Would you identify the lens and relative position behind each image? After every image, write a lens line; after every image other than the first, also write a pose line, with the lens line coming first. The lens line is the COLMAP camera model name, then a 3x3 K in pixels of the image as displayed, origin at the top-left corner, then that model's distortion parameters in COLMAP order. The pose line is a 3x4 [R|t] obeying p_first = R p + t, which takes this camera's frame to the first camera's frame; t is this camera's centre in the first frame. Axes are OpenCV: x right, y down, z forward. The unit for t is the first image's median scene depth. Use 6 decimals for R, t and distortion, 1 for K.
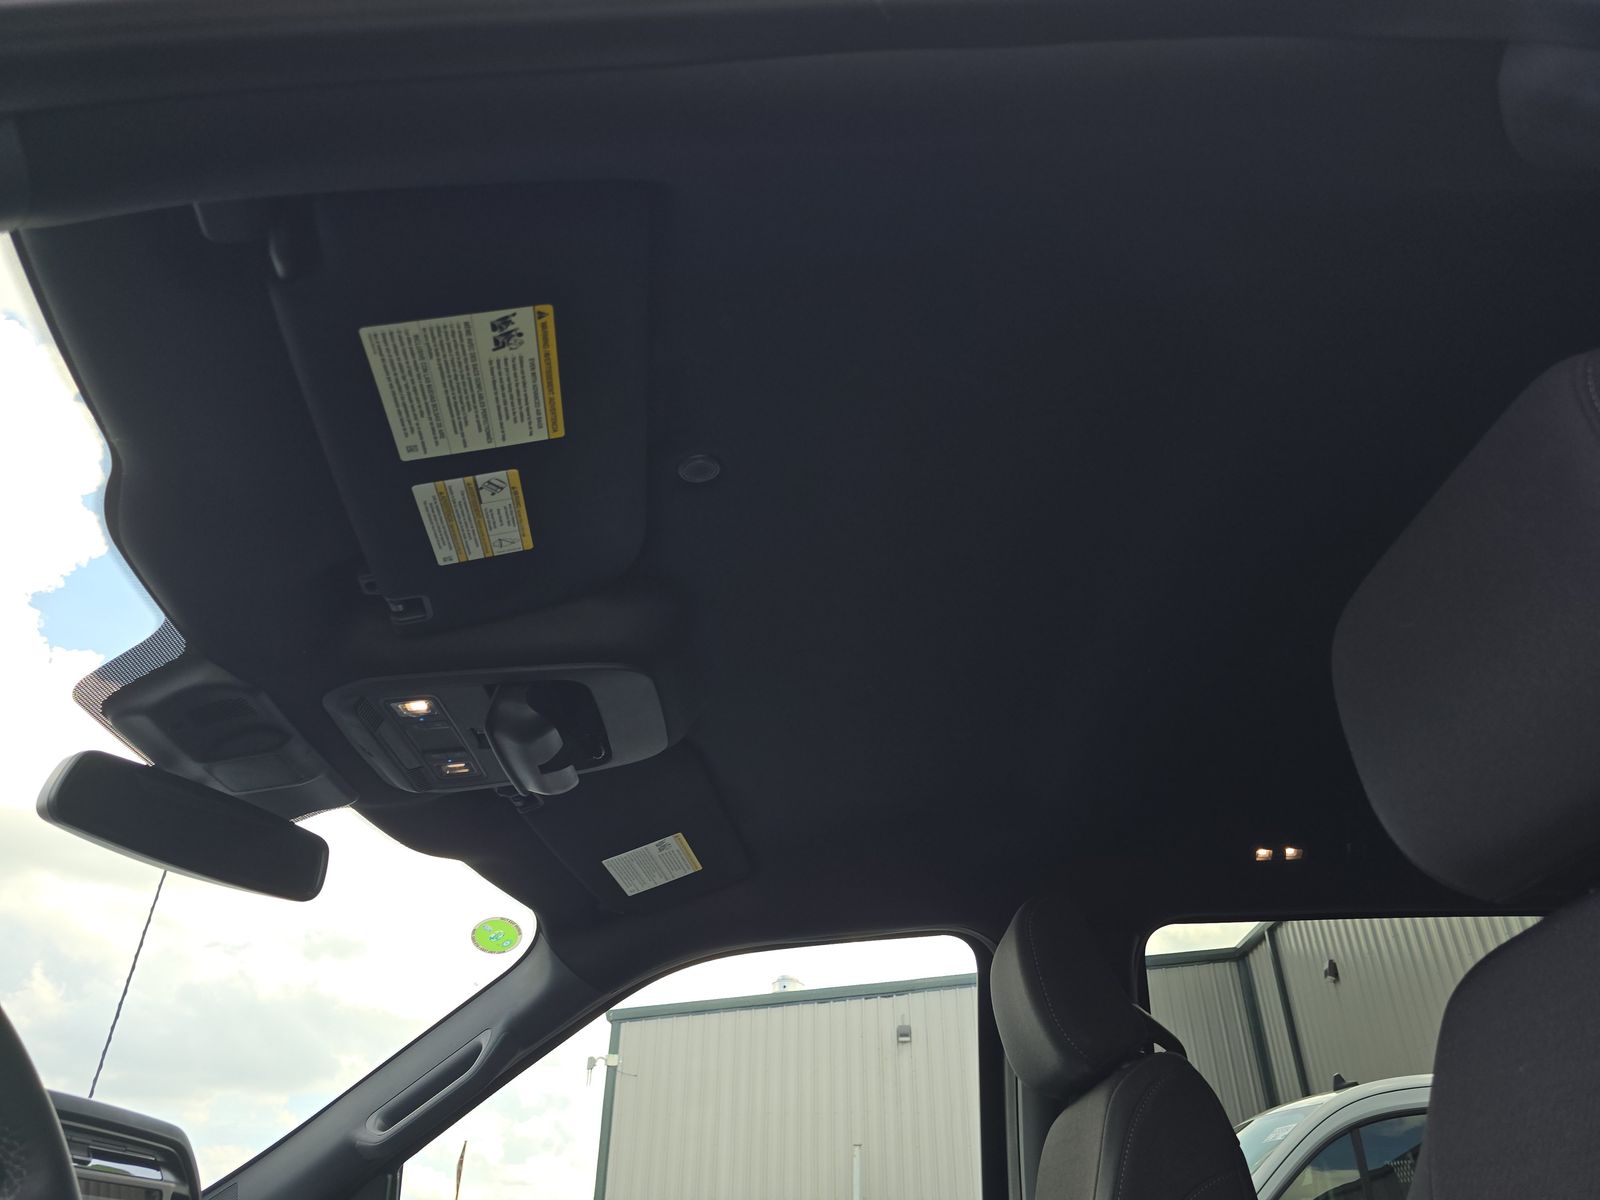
lens RADIAL K [[1070.3, 0, 800.0], [0, 1070.3, 600.0], [0, 0, 1]] dist [0.004277, 0.001268]
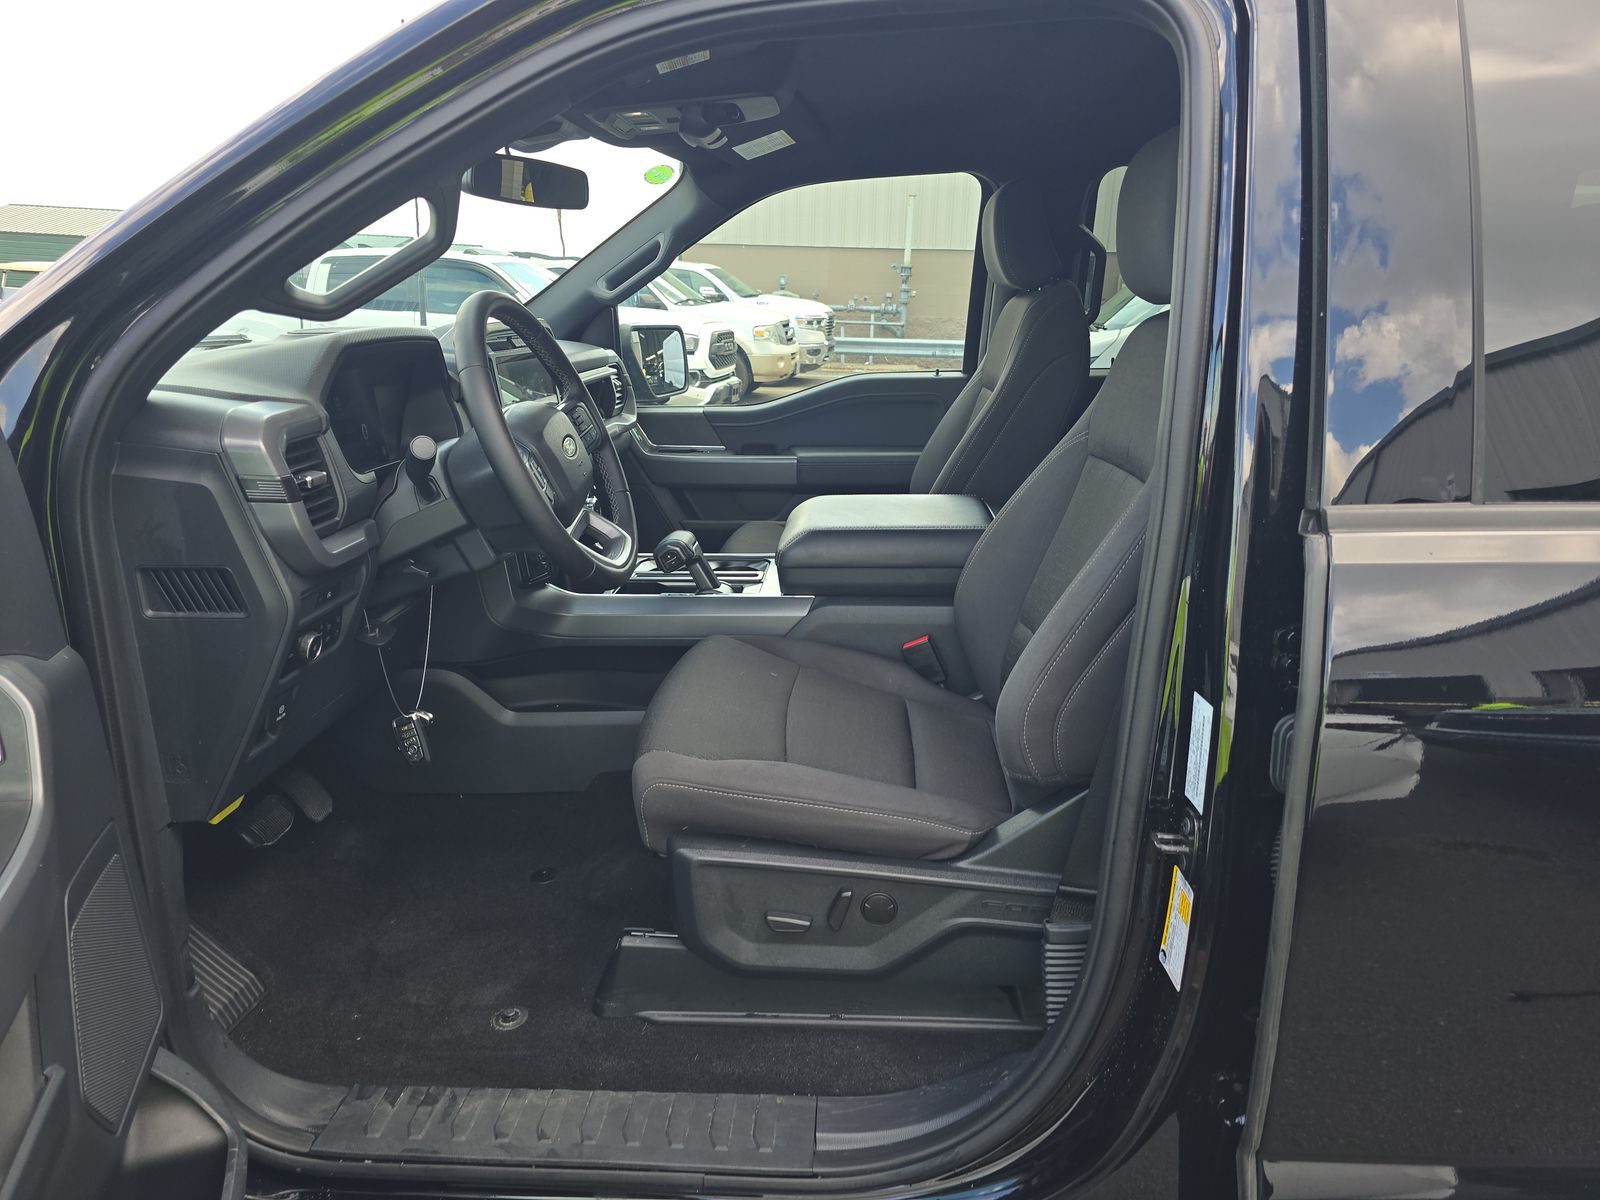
lens RADIAL K [[1070.3, 0, 800.0], [0, 1070.3, 600.0], [0, 0, 1]] dist [0.004277, 0.001268]
pose [[0.998602, 0.024657, -0.046760, 0.002911], [0.018648, 0.663389, 0.748042, -0.435980], [0.049465, -0.747868, 0.662002, -0.467357]]
